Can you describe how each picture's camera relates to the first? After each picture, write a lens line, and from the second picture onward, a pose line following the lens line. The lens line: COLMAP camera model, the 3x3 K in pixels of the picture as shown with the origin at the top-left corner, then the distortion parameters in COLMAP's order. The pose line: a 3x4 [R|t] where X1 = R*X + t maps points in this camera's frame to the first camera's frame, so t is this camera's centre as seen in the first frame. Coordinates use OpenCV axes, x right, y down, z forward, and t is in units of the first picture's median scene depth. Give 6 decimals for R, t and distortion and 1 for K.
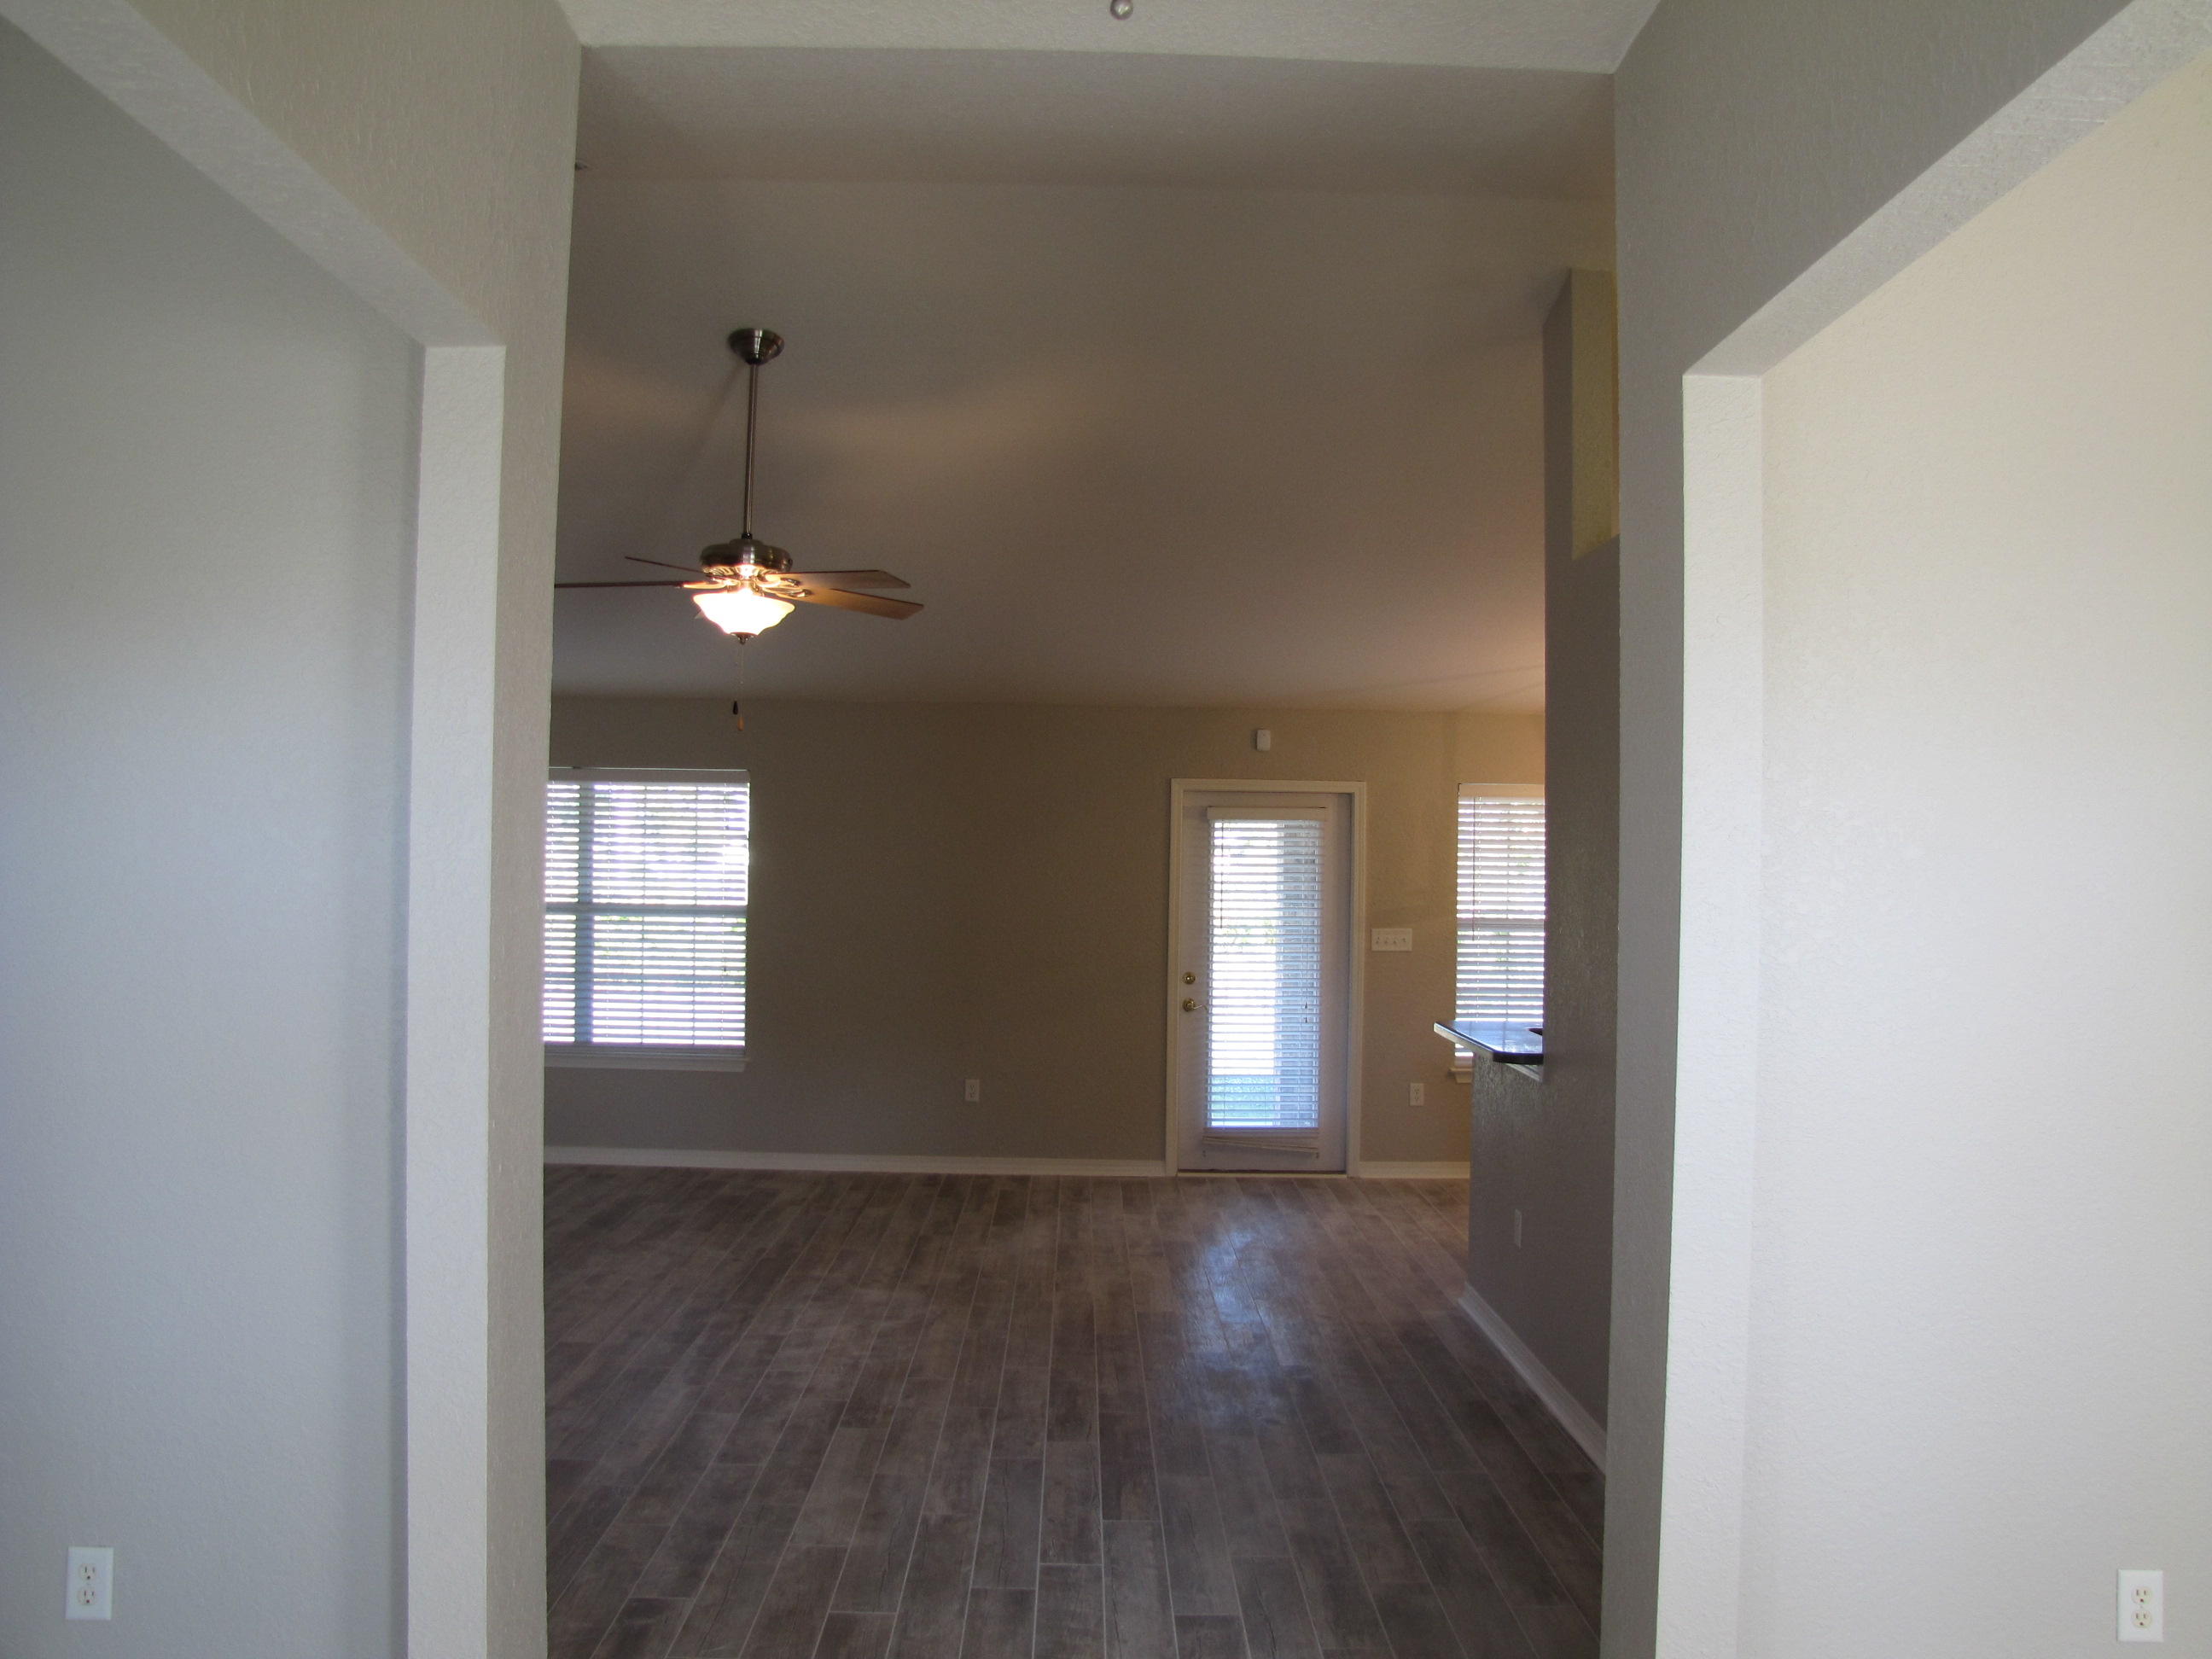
lens RADIAL K [[1843.2, 0, 1106.0], [0, 1843.2, 829.5], [0, 0, 1]] dist [-0.191412, 0.176677]
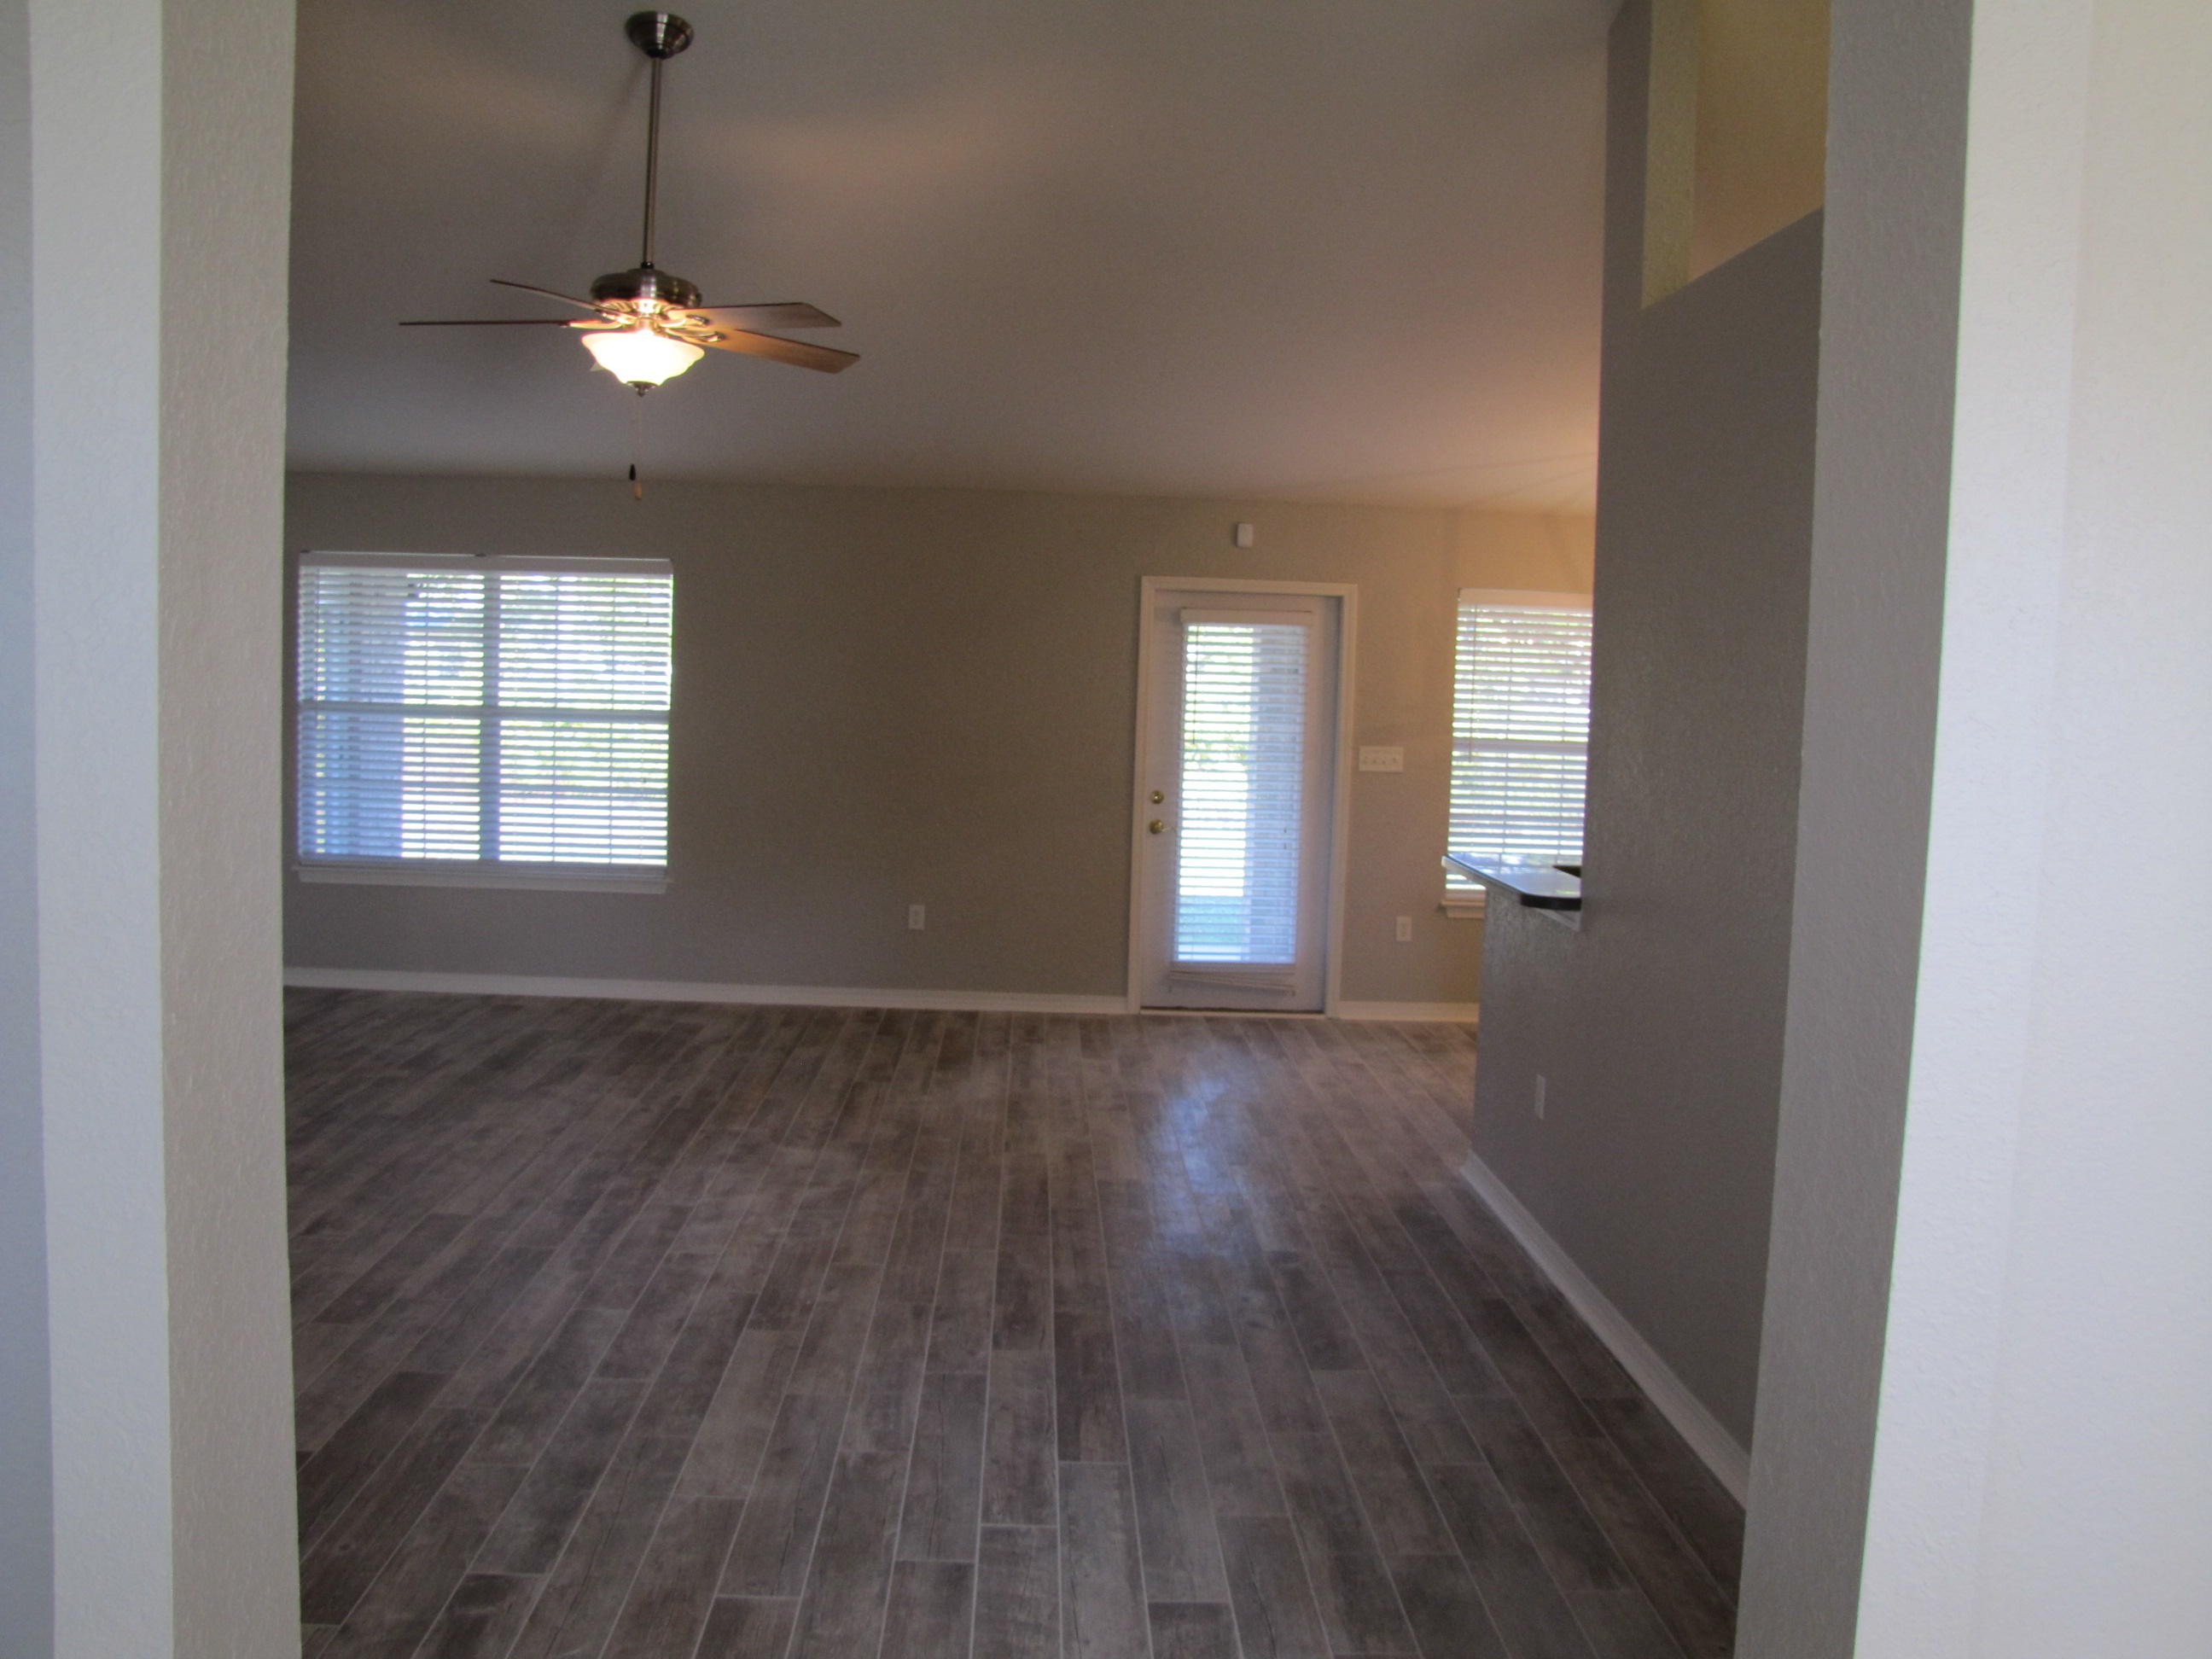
lens RADIAL K [[1843.2, 0, 1106.0], [0, 1843.2, 829.5], [0, 0, 1]] dist [-0.191412, 0.176677]
pose [[0.999567, 0.015734, 0.024879, -0.003818], [-0.018160, 0.994772, 0.100494, 0.009248], [-0.023168, -0.100902, 0.994627, 0.153611]]
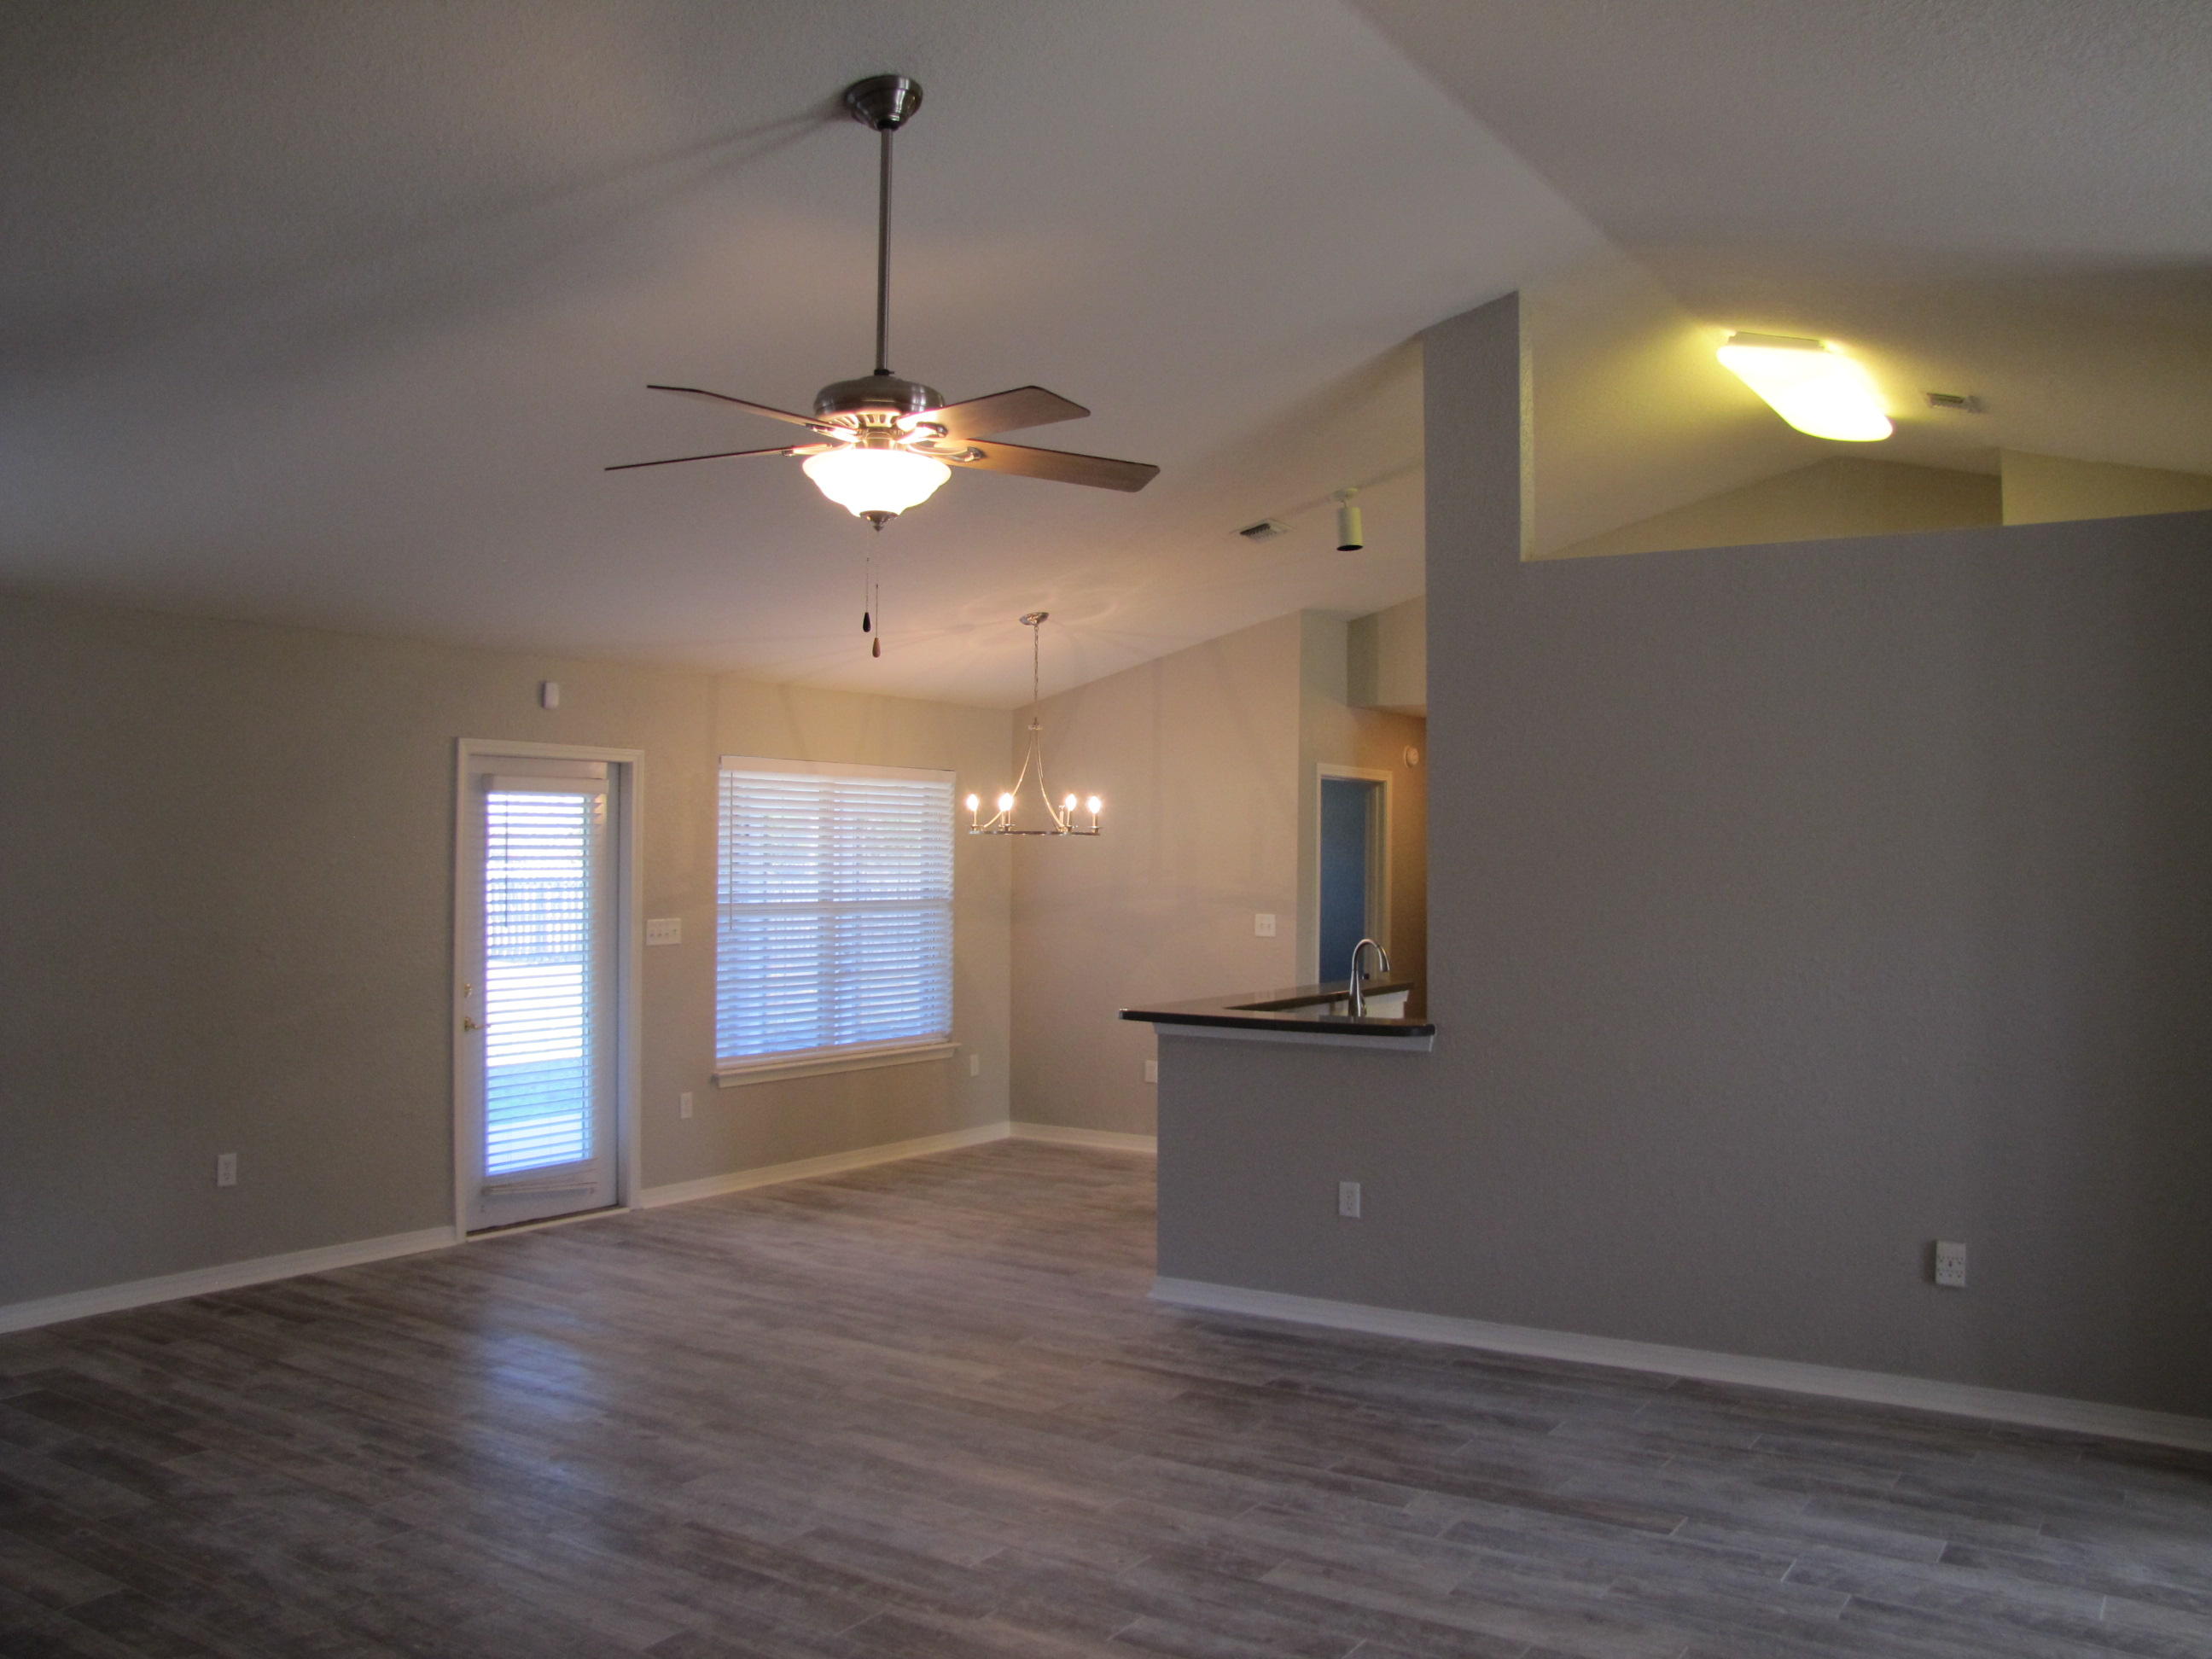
lens RADIAL K [[1843.2, 0, 1106.0], [0, 1843.2, 829.5], [0, 0, 1]] dist [-0.191412, 0.176677]
pose [[0.558787, 0.000006, 0.829311, -0.711067], [-0.011513, 0.999904, 0.007750, 0.003457], [-0.829231, -0.013879, 0.558733, 0.542527]]
